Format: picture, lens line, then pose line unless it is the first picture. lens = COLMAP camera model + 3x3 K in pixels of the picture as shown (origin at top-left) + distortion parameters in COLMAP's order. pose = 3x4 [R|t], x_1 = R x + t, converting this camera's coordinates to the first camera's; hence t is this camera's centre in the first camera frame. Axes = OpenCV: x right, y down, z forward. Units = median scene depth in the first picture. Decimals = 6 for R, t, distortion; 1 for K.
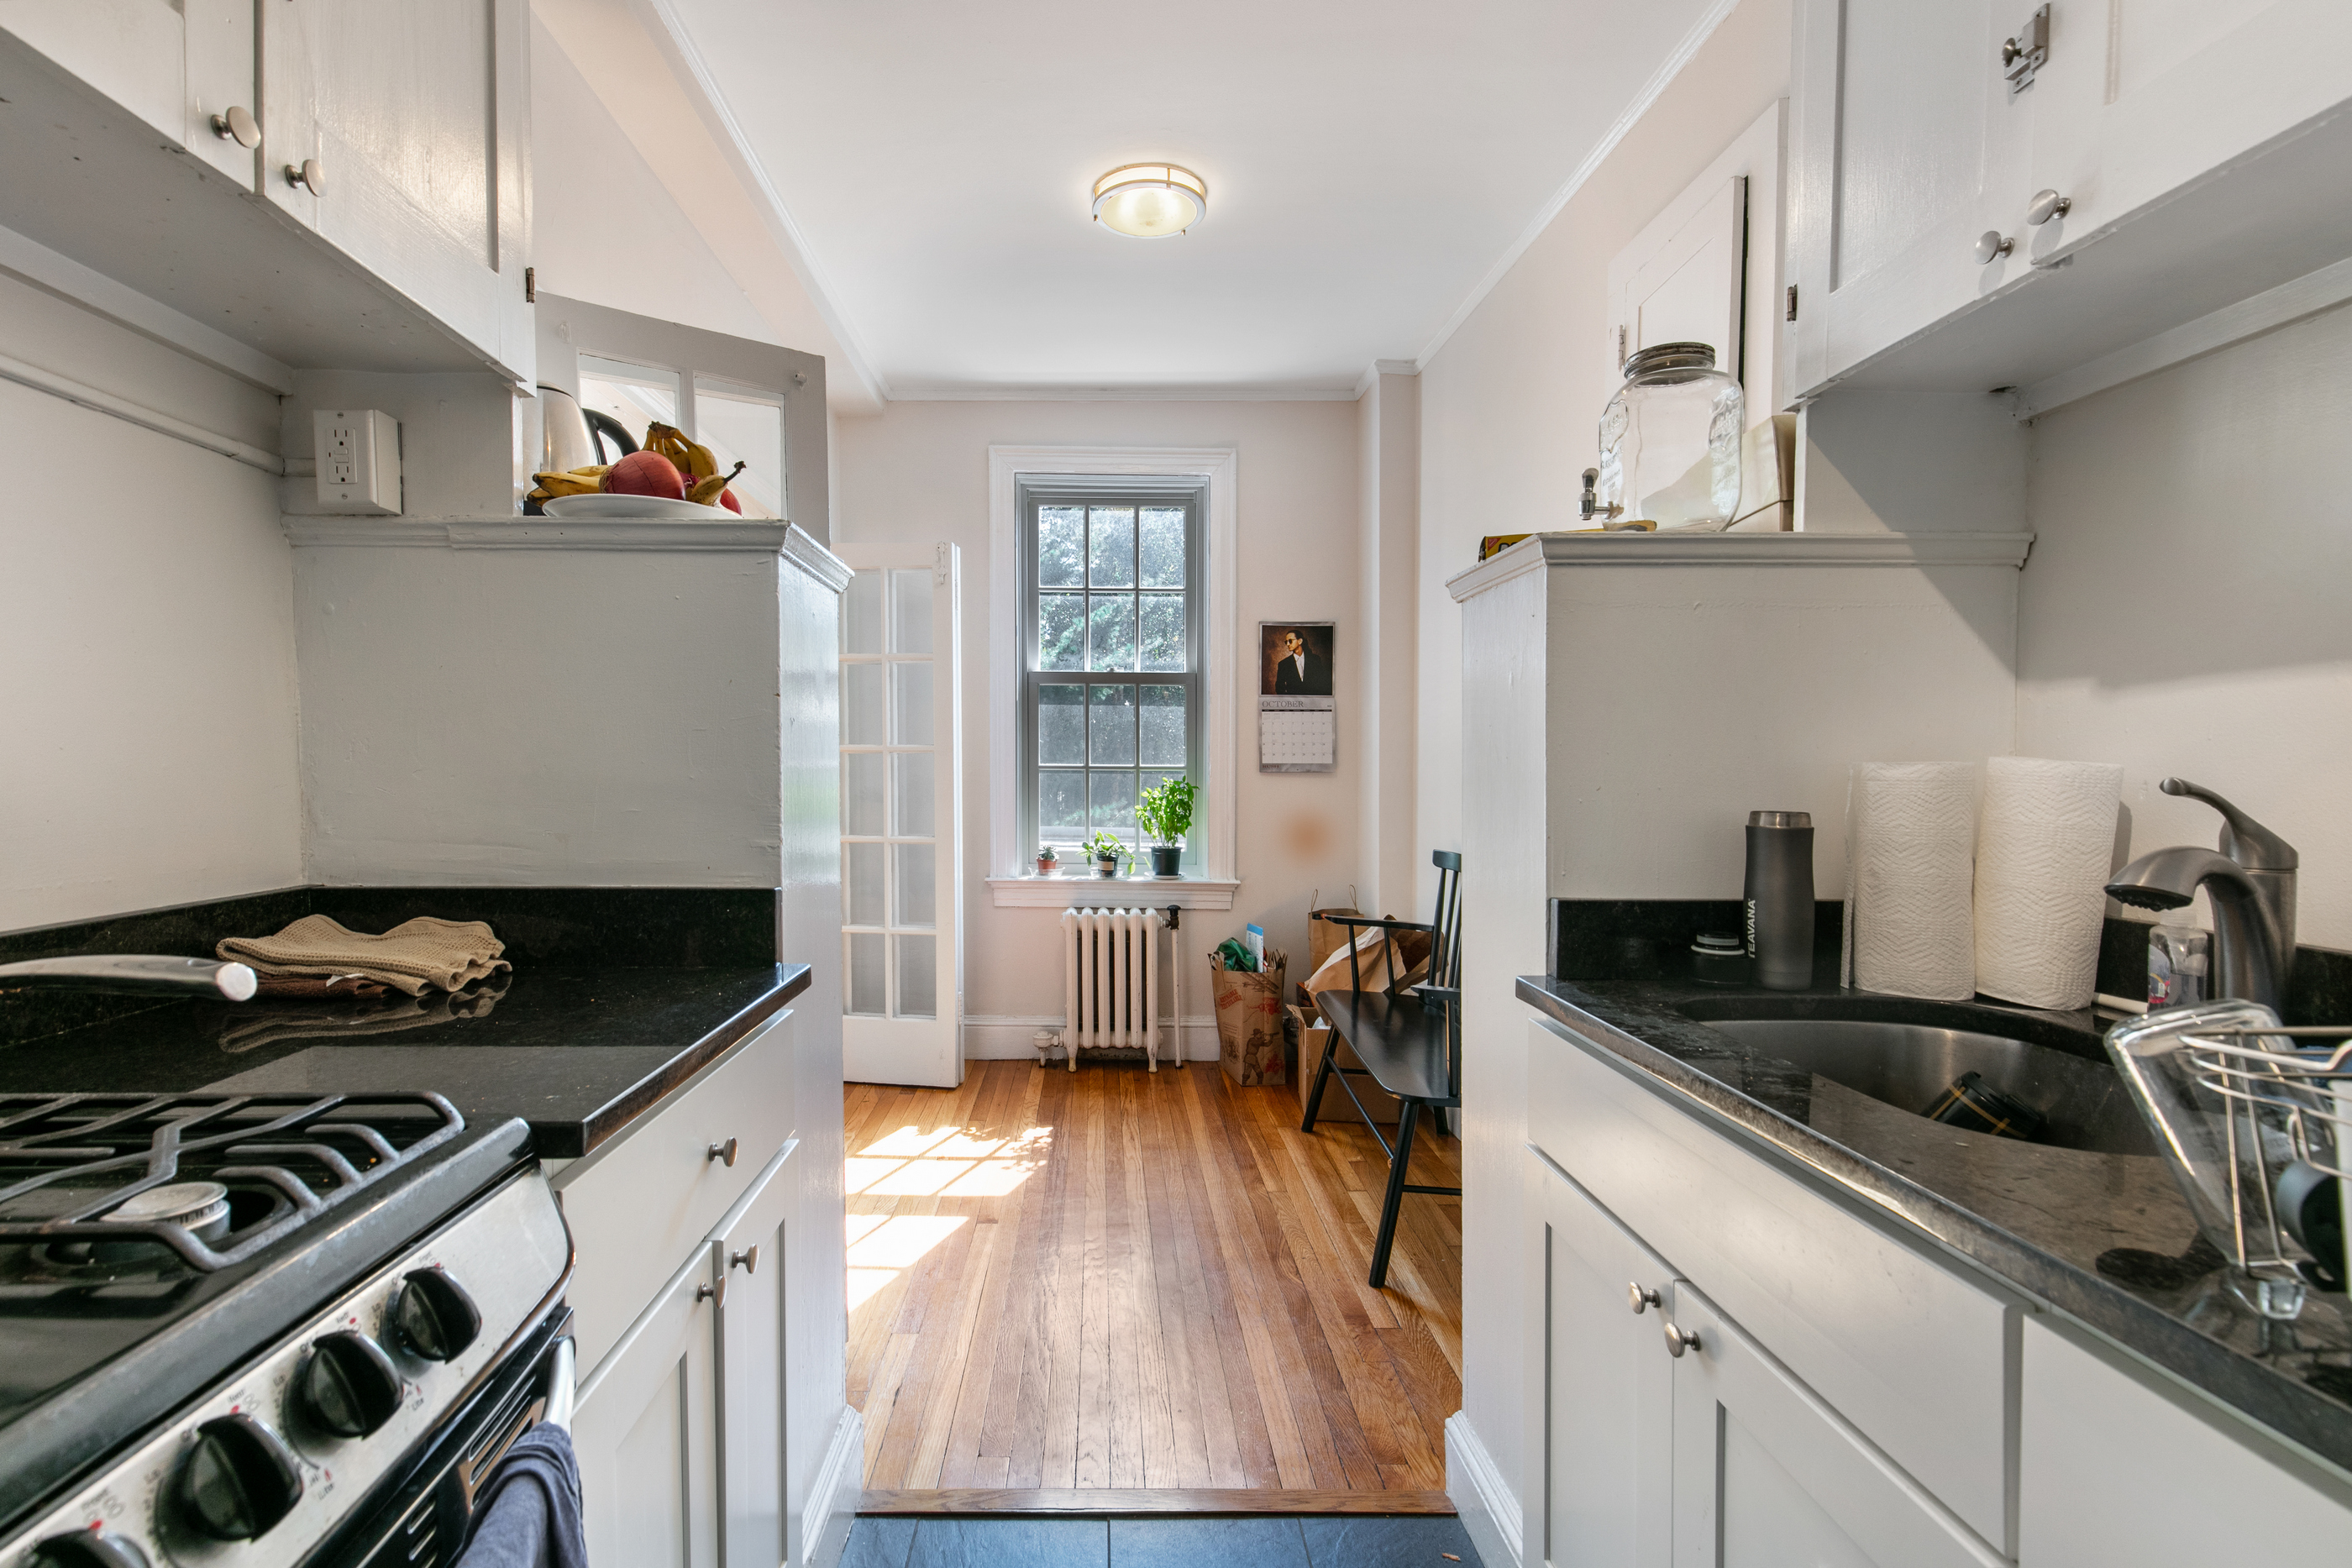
lens RADIAL K [[1067.4, 0, 1017.6], [0, 1067.4, 802.7], [0, 0, 1]] dist [0.016321, -0.003177]
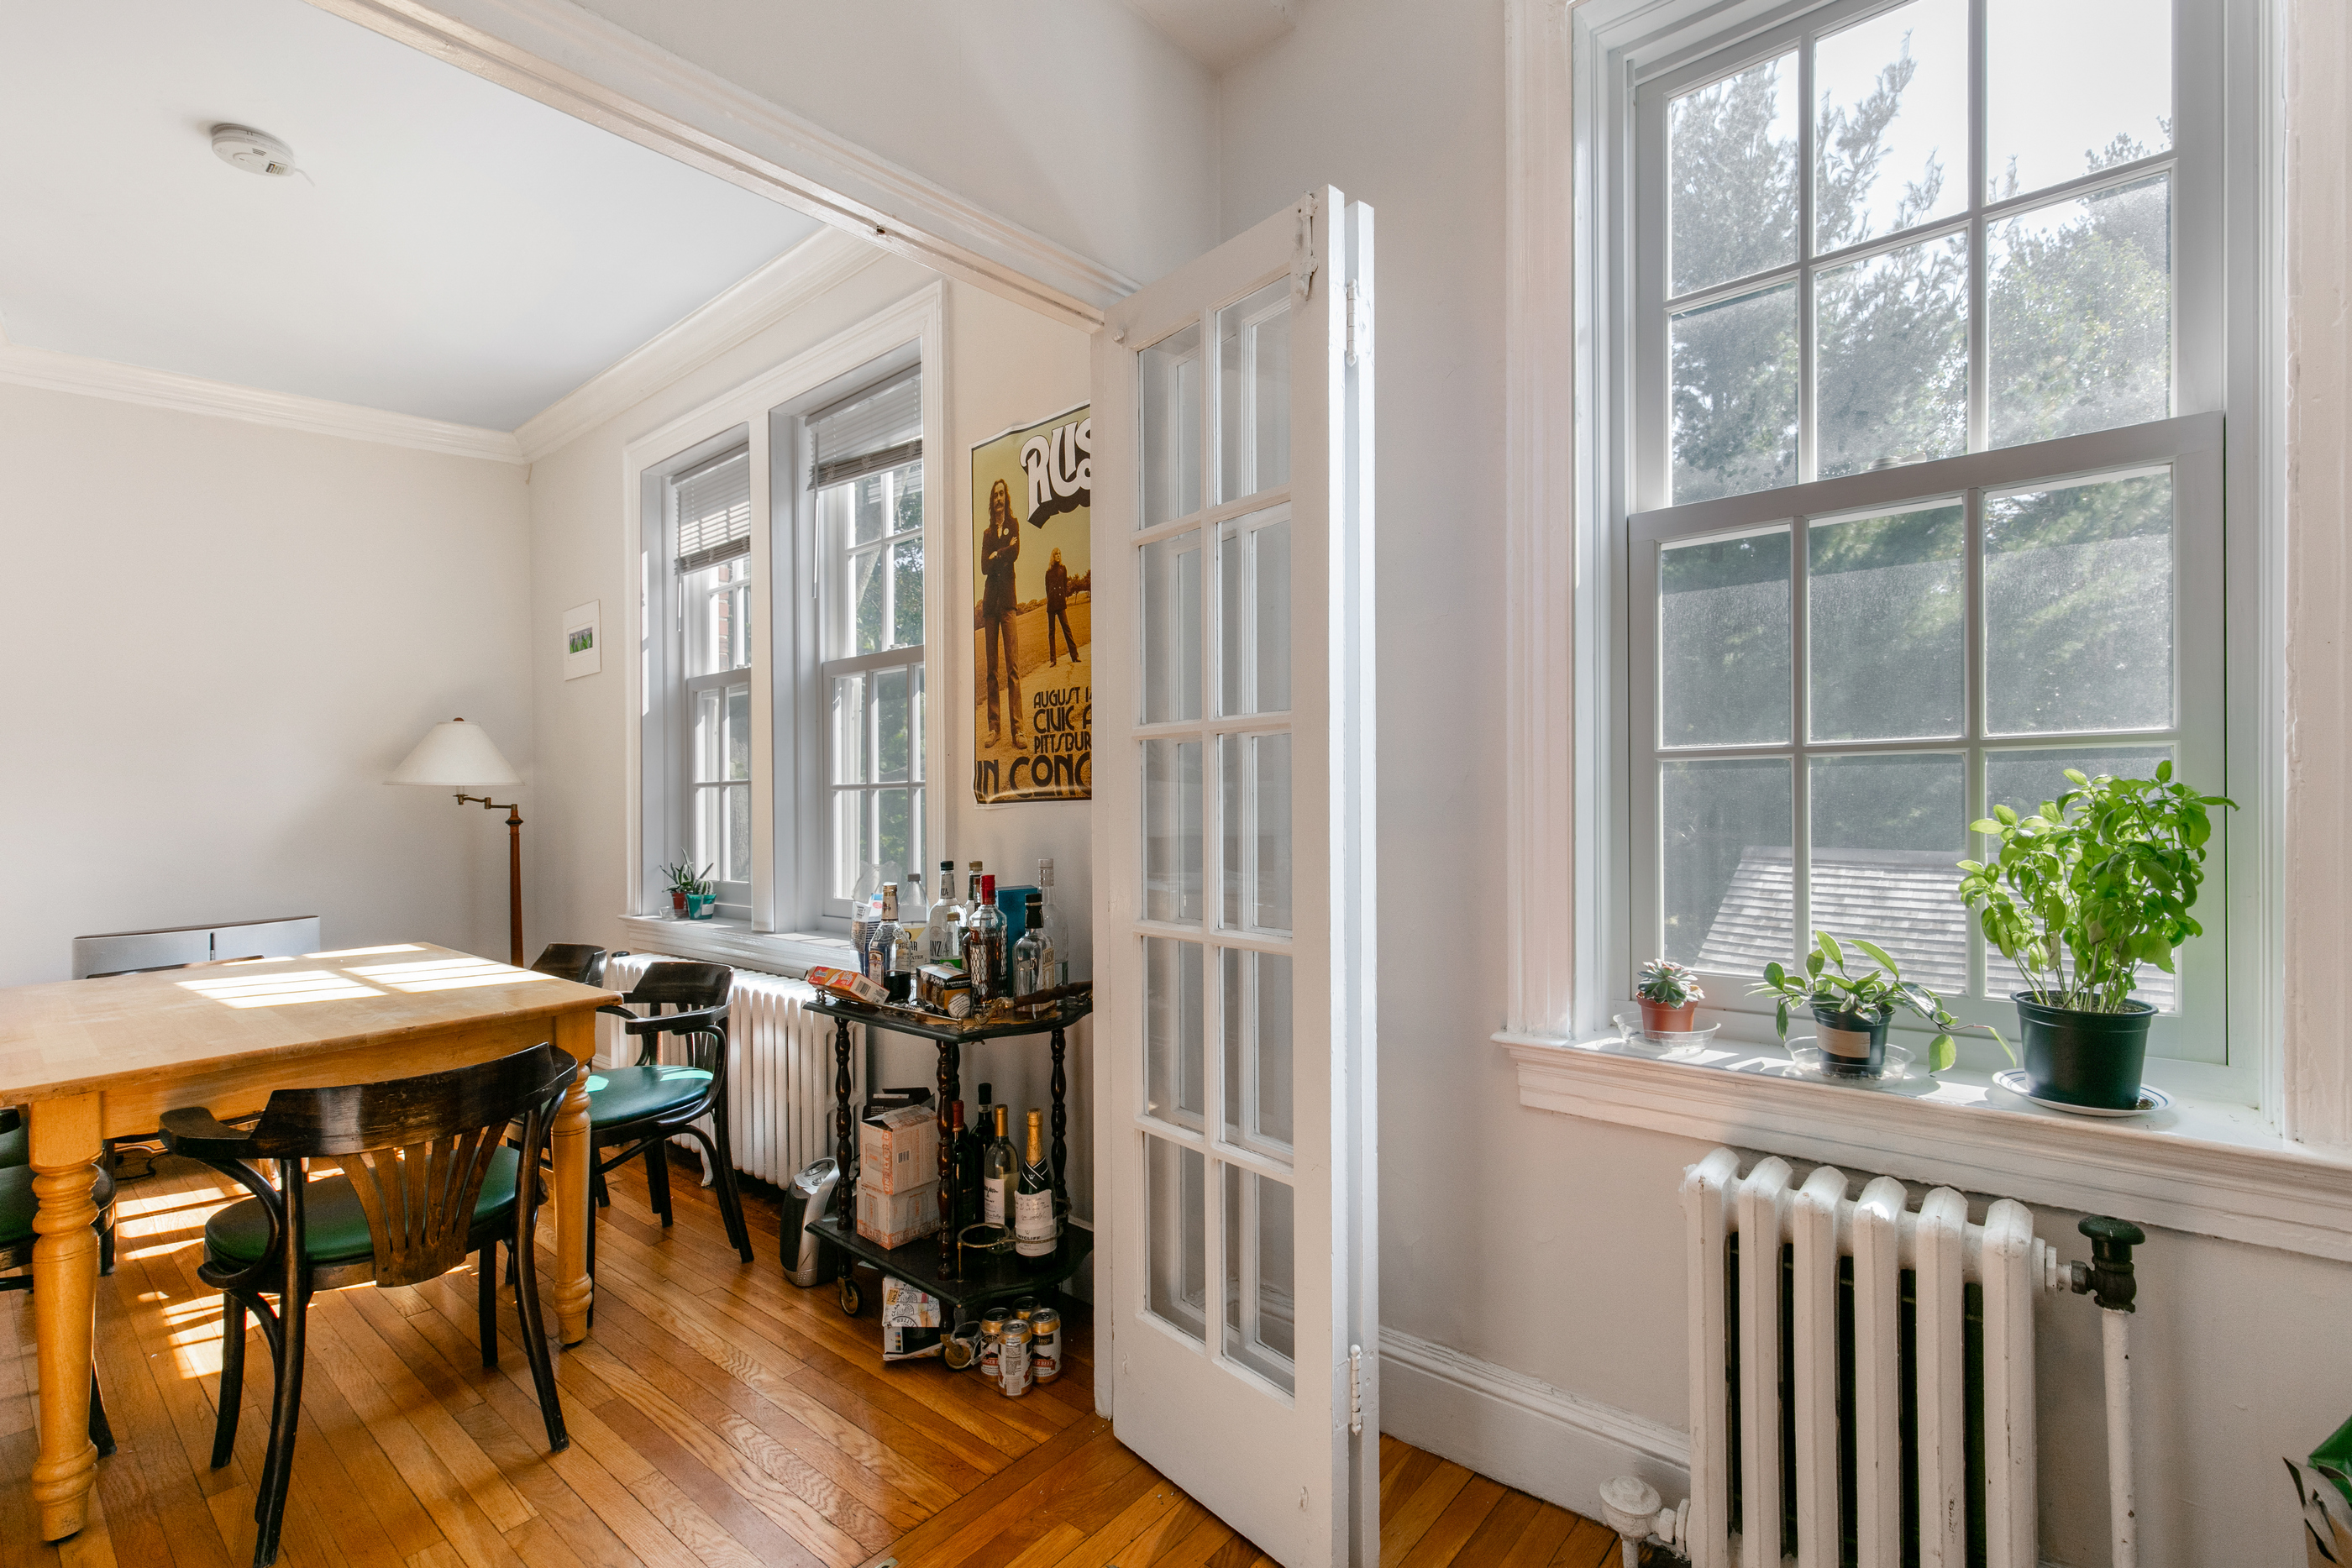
lens RADIAL K [[1067.4, 0, 1170.7], [0, 1067.4, 770.3], [0, 0, 1]] dist [0.016321, -0.003177]
pose [[0.747177, -0.036358, -0.663629, 0.152174], [0.019511, 0.999272, -0.032780, -0.018974], [0.664338, 0.011544, 0.747343, 0.605134]]
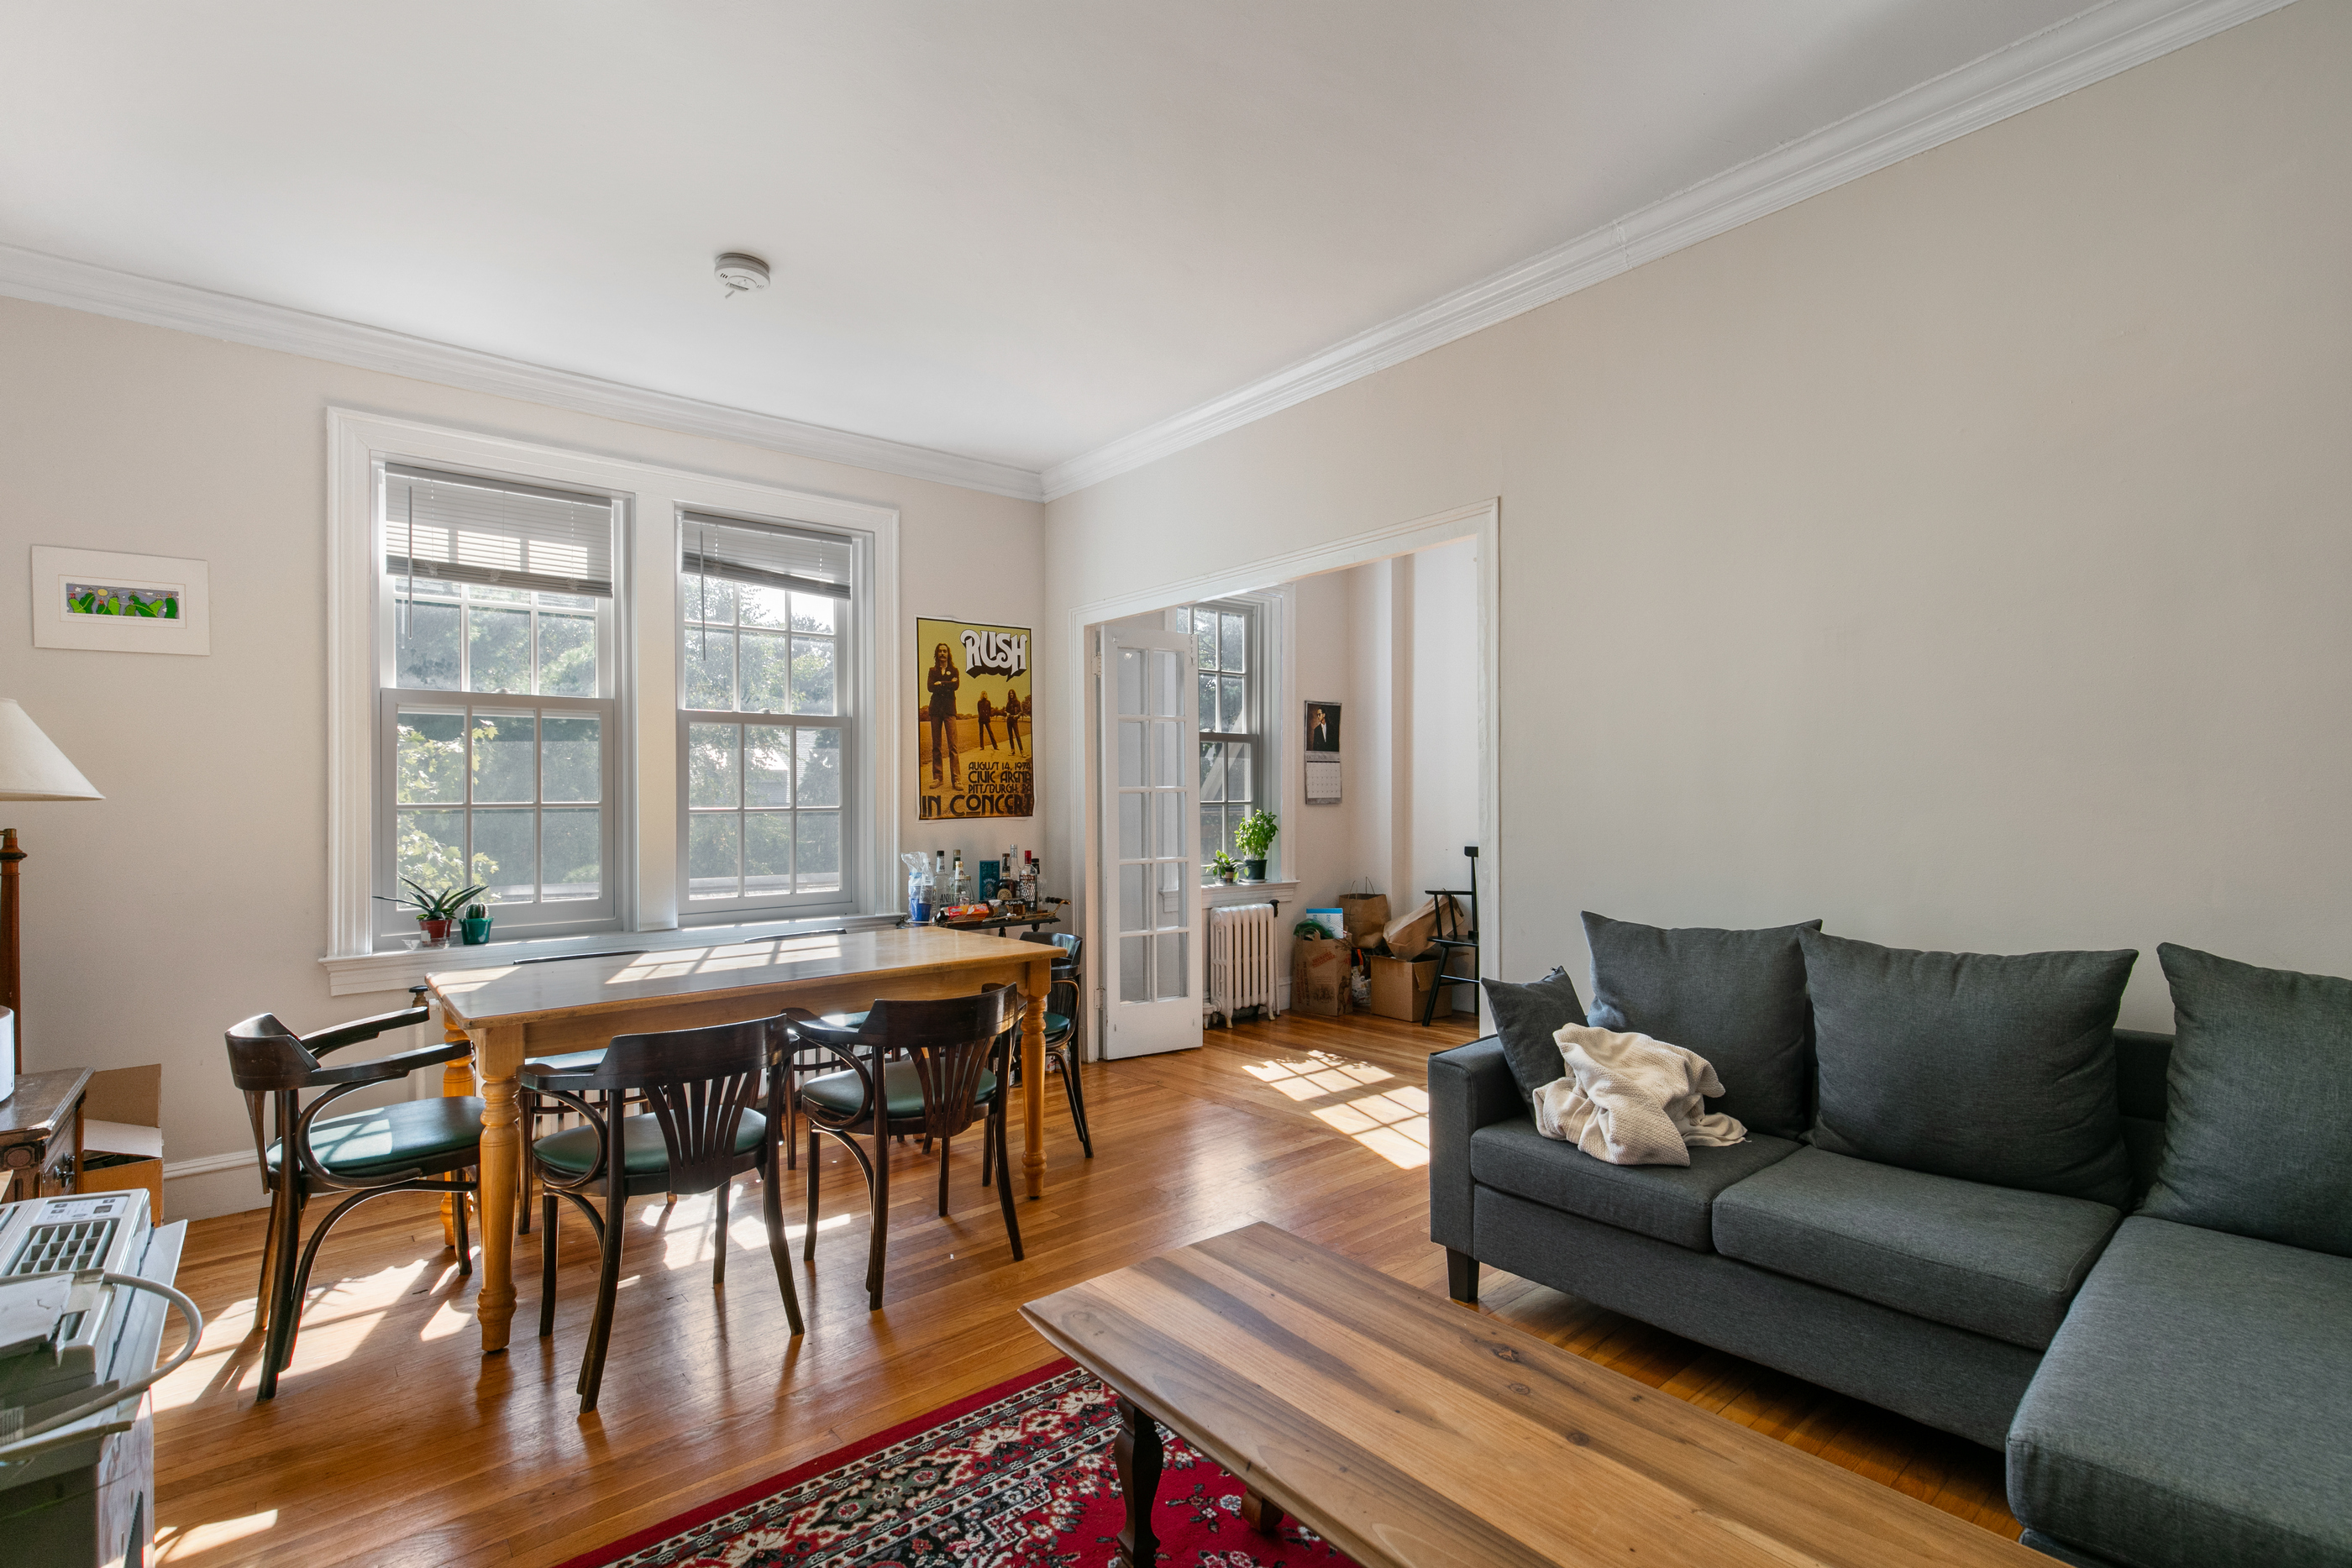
lens RADIAL K [[1067.4, 0, 1167.0], [0, 1067.4, 826.7], [0, 0, 1]] dist [0.016321, -0.003177]
pose [[0.780038, -0.030998, 0.624964, -0.822545], [0.036715, 0.999319, 0.003740, -0.010429], [-0.624655, 0.020028, 0.780644, -0.010545]]
